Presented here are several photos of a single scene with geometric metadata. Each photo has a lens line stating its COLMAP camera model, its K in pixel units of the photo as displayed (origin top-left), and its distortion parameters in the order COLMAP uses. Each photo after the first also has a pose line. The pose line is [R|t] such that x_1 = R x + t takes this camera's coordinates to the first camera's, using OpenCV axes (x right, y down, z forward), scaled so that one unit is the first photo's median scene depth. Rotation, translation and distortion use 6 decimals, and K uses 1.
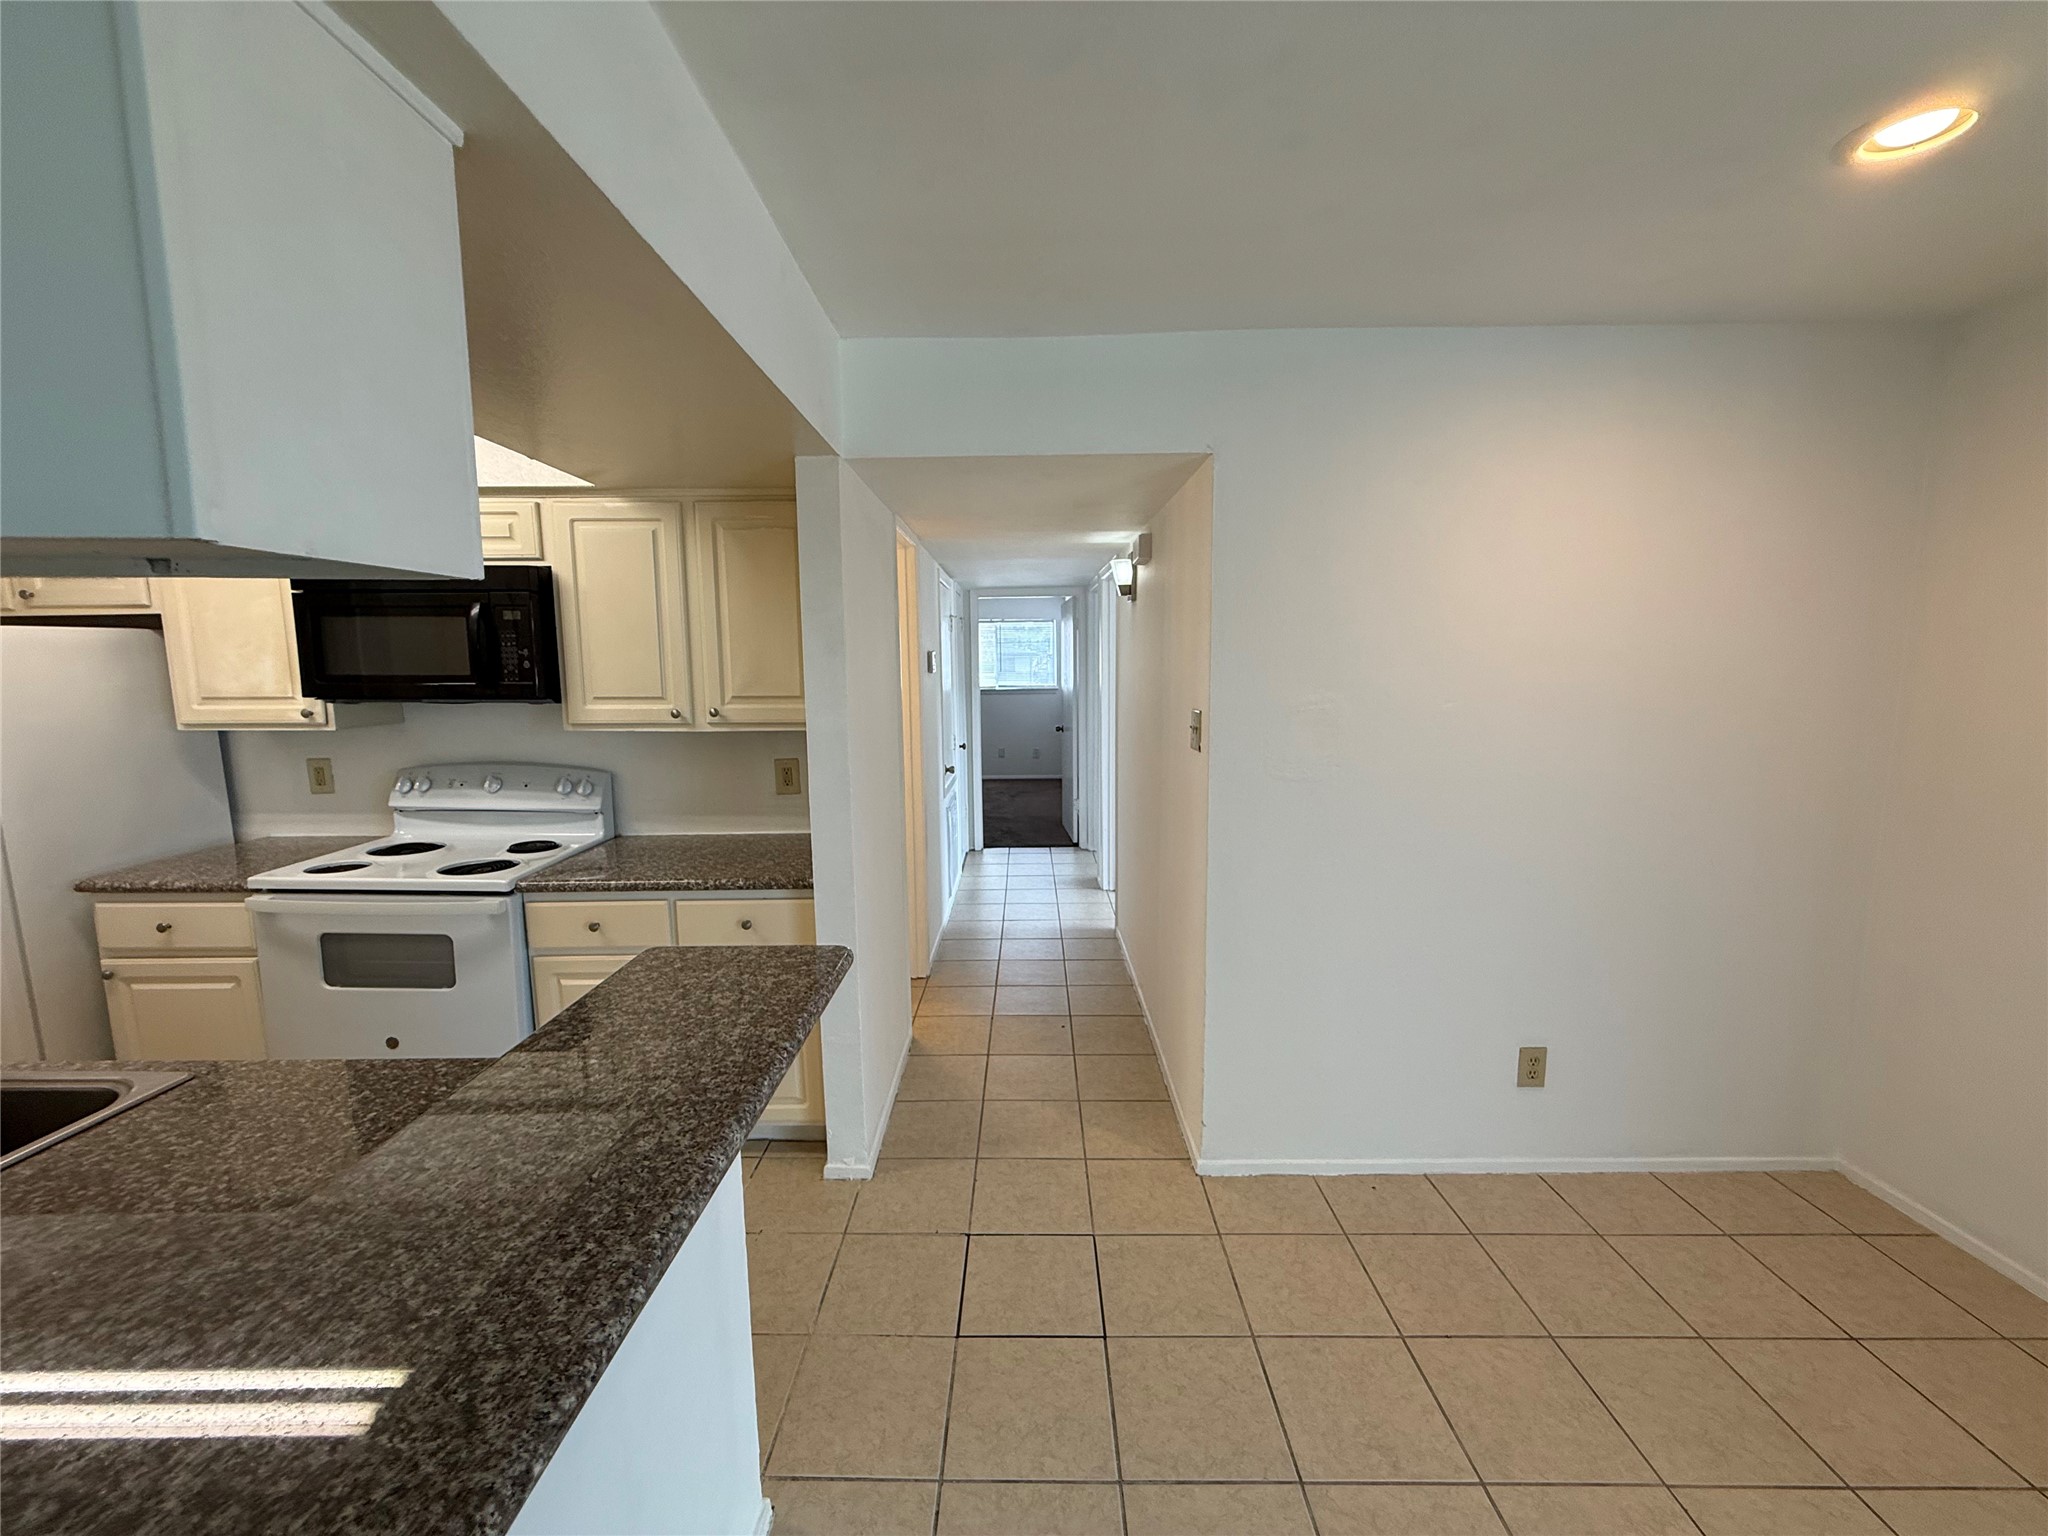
lens RADIAL K [[817.4, 0, 1019.6], [0, 817.4, 767.5], [0, 0, 1]] dist [0.001673, -0.000470]
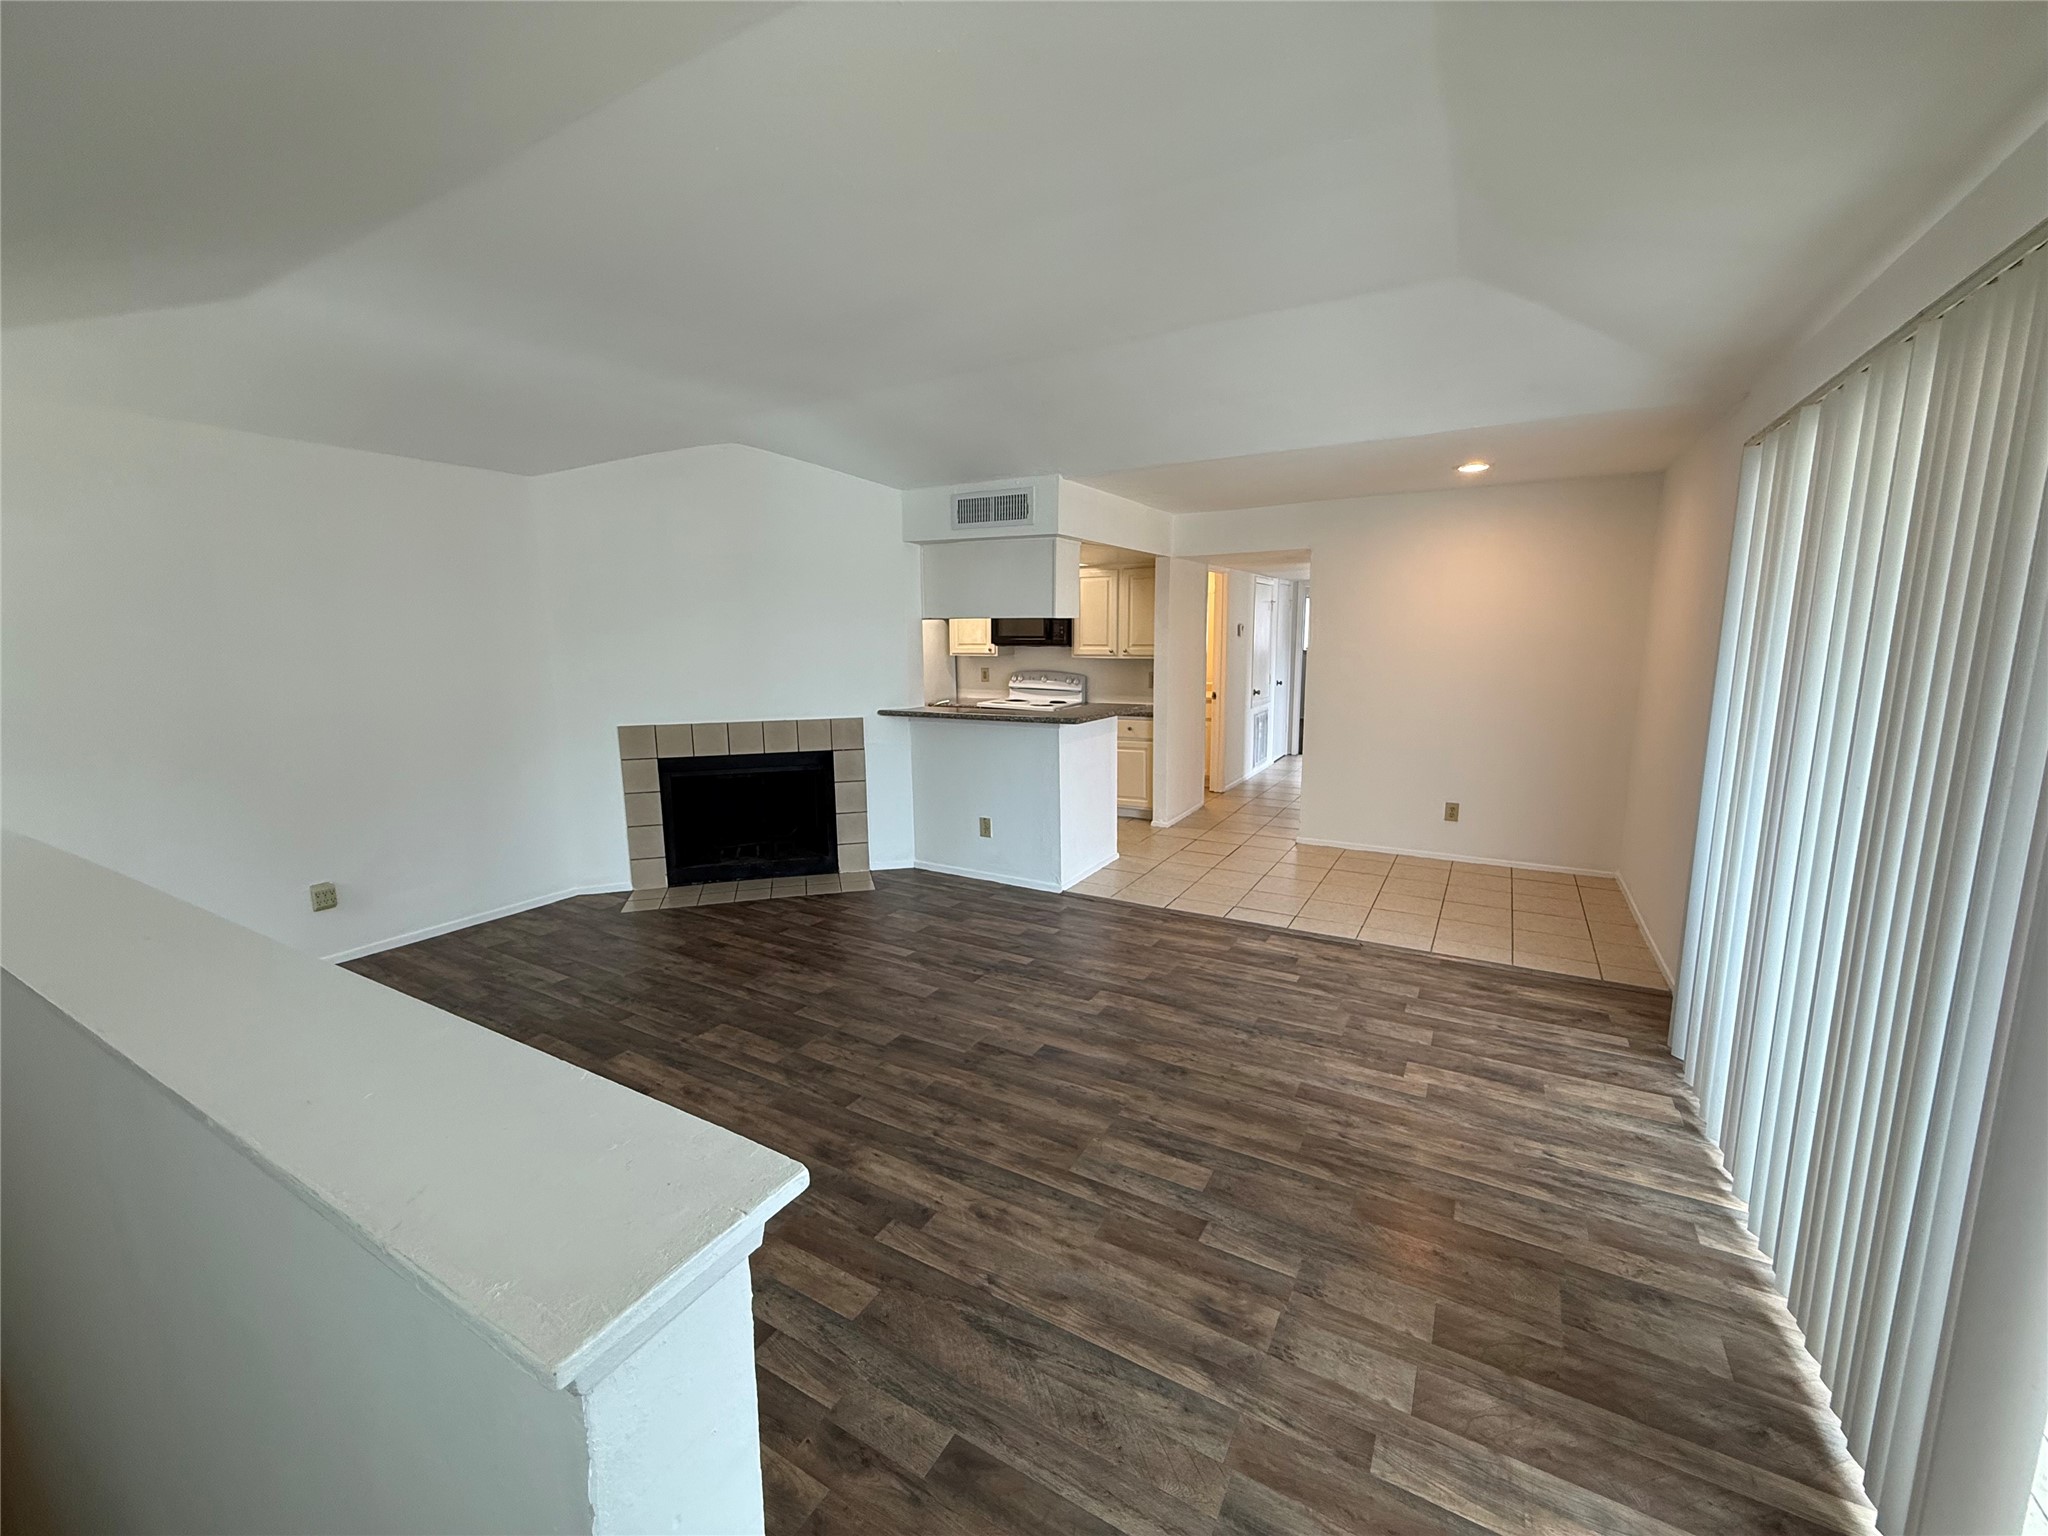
lens RADIAL K [[817.4, 0, 1019.9], [0, 817.4, 761.7], [0, 0, 1]] dist [0.001673, -0.000470]
pose [[0.869095, 0.077651, -0.488513, 0.624905], [-0.060250, 0.996866, 0.051268, 0.168570], [0.490963, -0.015123, 0.871049, -1.413327]]
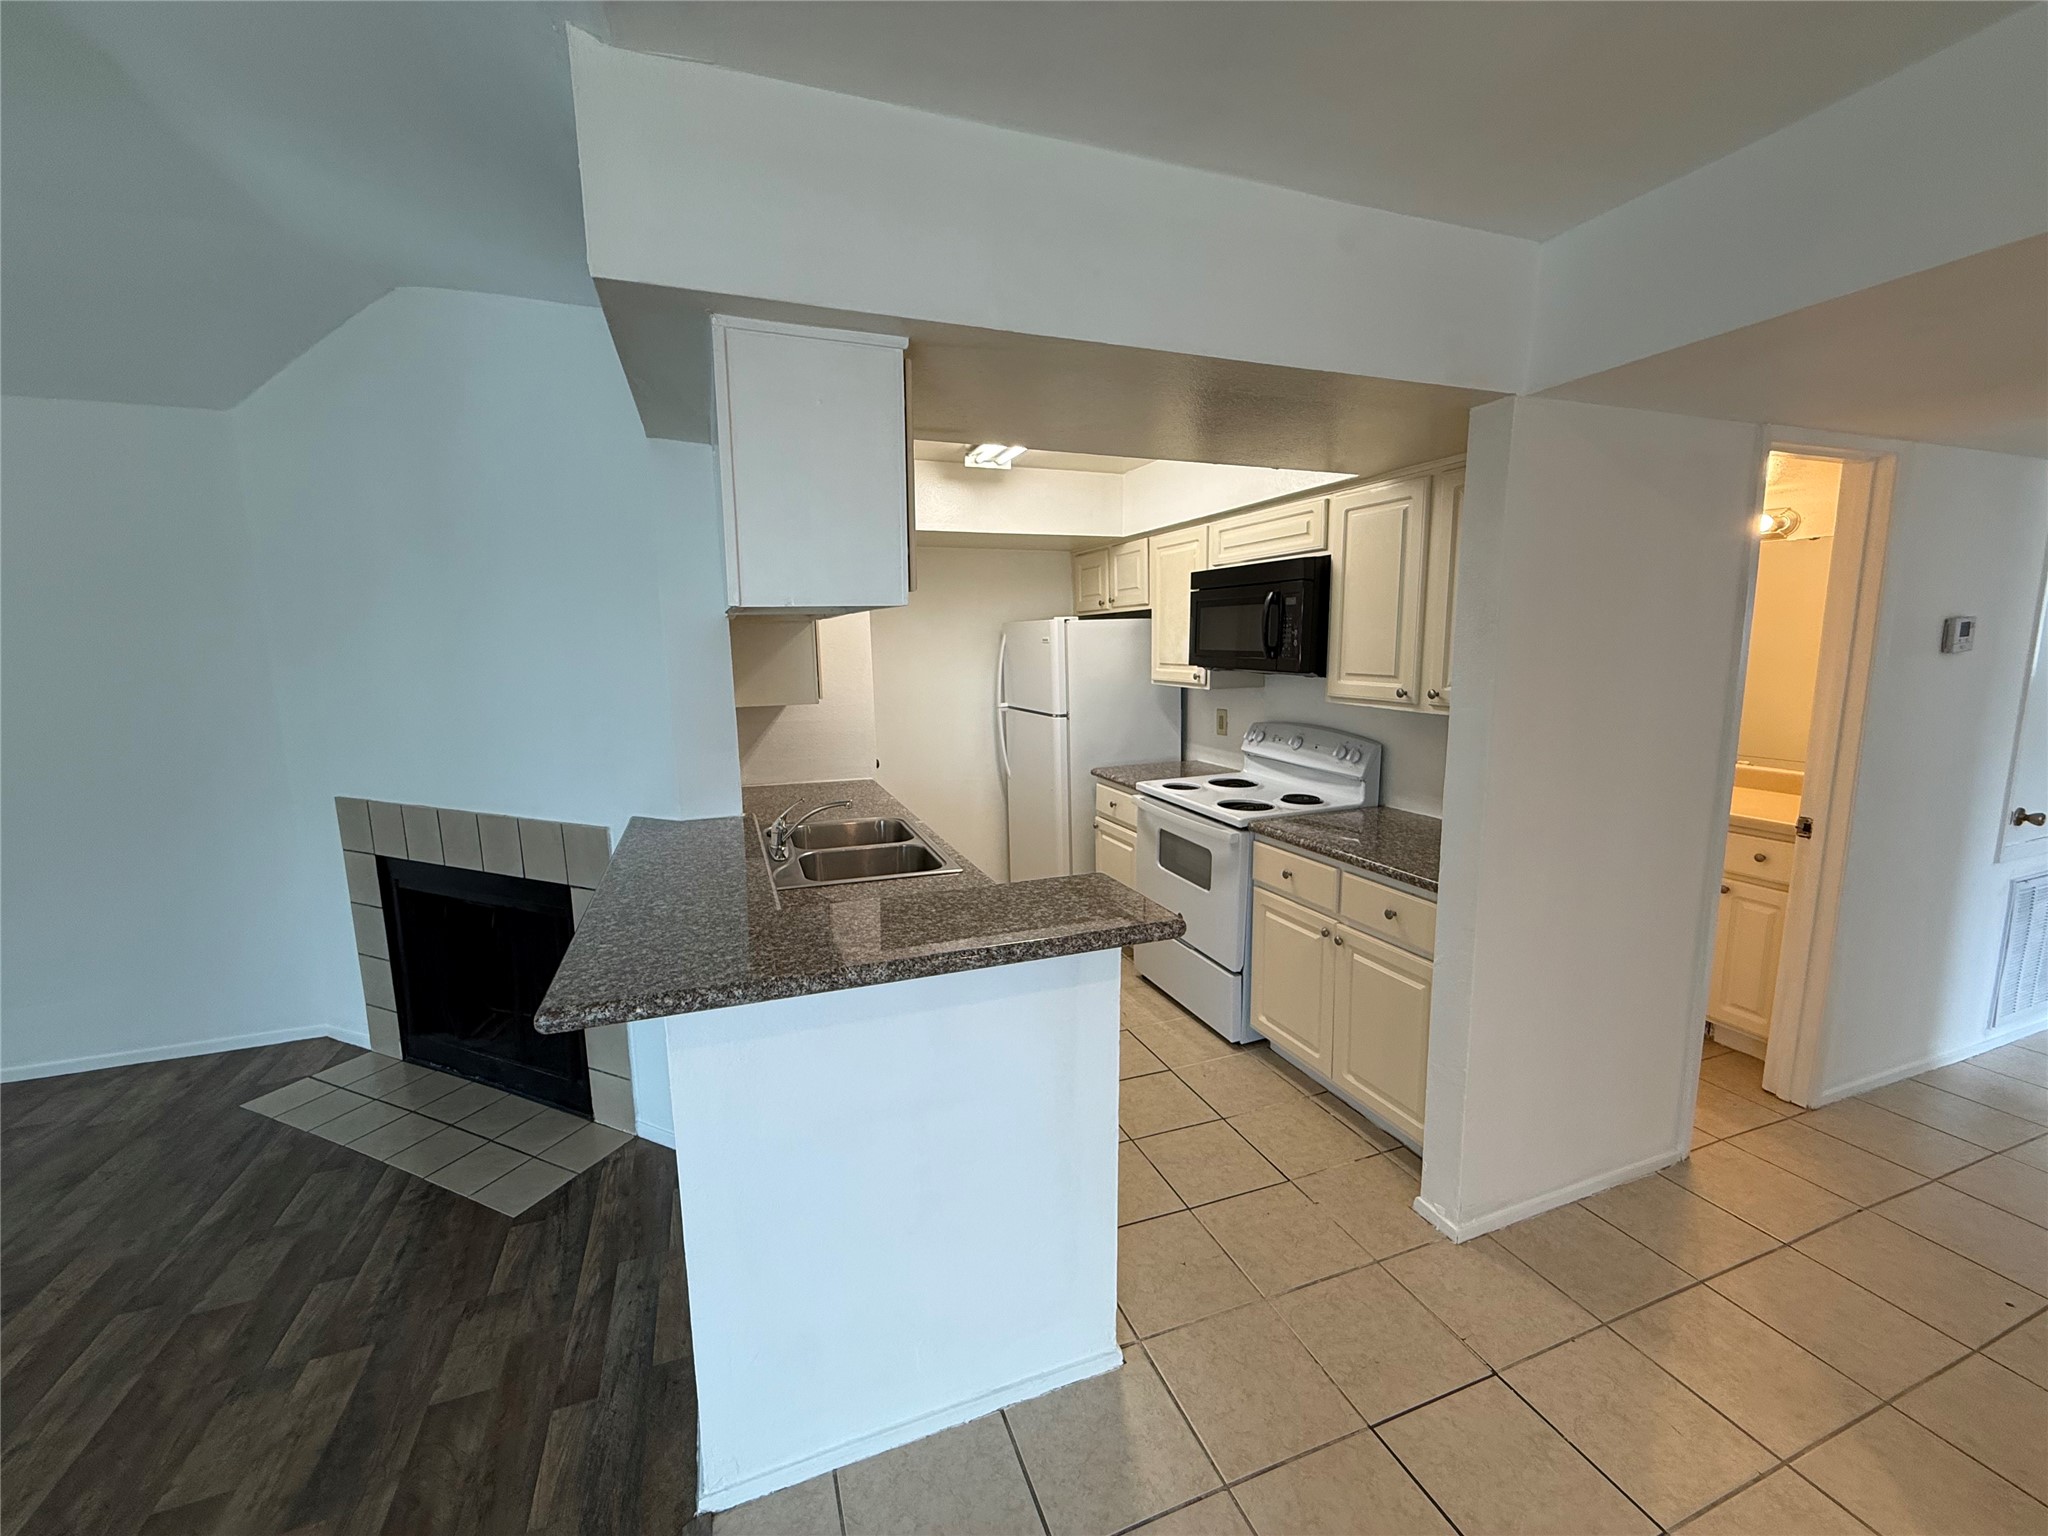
lens RADIAL K [[817.4, 0, 1024.8], [0, 817.4, 766.8], [0, 0, 1]] dist [0.001673, -0.000470]
pose [[0.362029, 0.145724, -0.920706, 0.348902], [-0.108979, 0.987549, 0.113451, -0.040233], [0.925775, 0.059265, 0.373402, 0.208709]]
